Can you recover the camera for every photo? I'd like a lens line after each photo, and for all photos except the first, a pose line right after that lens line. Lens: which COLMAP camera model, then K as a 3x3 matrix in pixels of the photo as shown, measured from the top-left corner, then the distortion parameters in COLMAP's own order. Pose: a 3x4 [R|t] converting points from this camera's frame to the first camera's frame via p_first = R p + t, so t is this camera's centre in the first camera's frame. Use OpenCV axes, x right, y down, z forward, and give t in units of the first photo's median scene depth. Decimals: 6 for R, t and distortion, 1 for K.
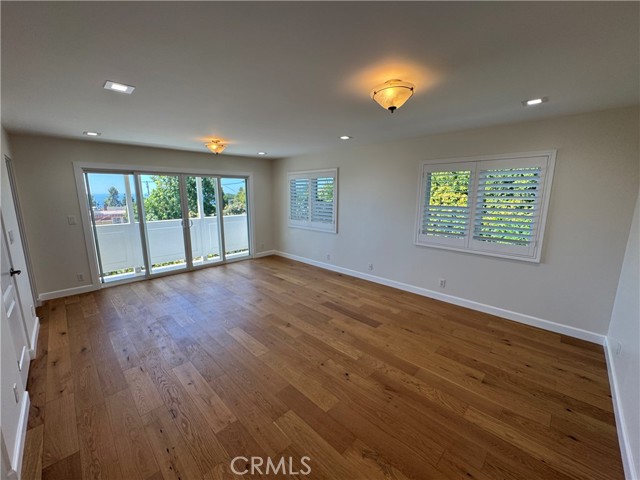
lens RADIAL K [[258.3, 0, 319.8], [0, 258.3, 238.6], [0, 0, 1]] dist [-0.001072, 0.000424]
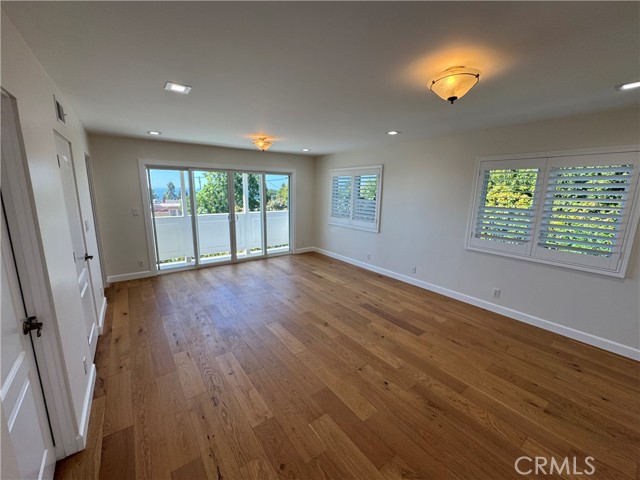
lens RADIAL K [[258.3, 0, 320.9], [0, 258.3, 238.7], [0, 0, 1]] dist [-0.001072, 0.000424]
pose [[0.988716, 0.043252, -0.143419, -0.014447], [-0.041559, 0.999027, 0.014781, -0.006580], [0.143919, -0.008654, 0.989552, 0.023477]]
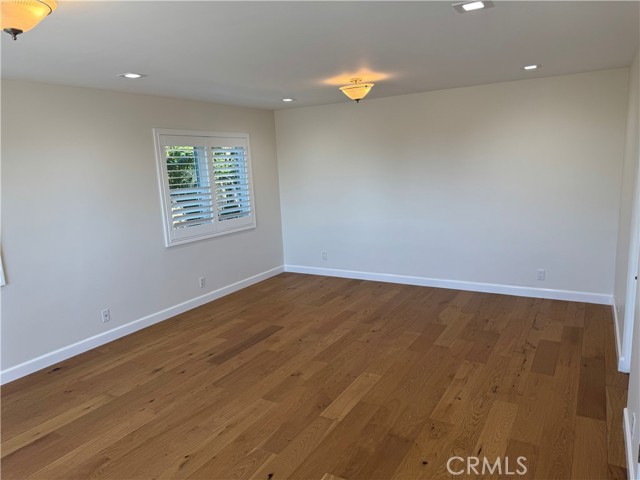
lens RADIAL K [[454.4, 0, 319.2], [0, 454.4, 235.7], [0, 0, 1]] dist [0.046193, -0.052567]
pose [[-0.236679, -0.147340, 0.960351, -1.229919], [0.216876, 0.955483, 0.200042, -0.220846], [-0.947073, 0.255623, -0.194188, 1.129630]]
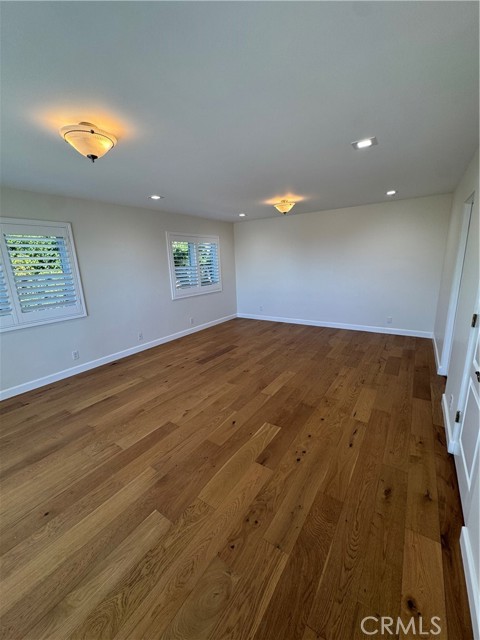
lens RADIAL K [[258.3, 0, 239.2], [0, 258.3, 316.5], [0, 0, 1]] dist [-0.001072, 0.000424]
pose [[-0.177686, -0.203429, 0.962831, -1.207249], [0.209973, 0.948032, 0.239052, -0.174671], [-0.961426, 0.244645, -0.125737, 1.167499]]
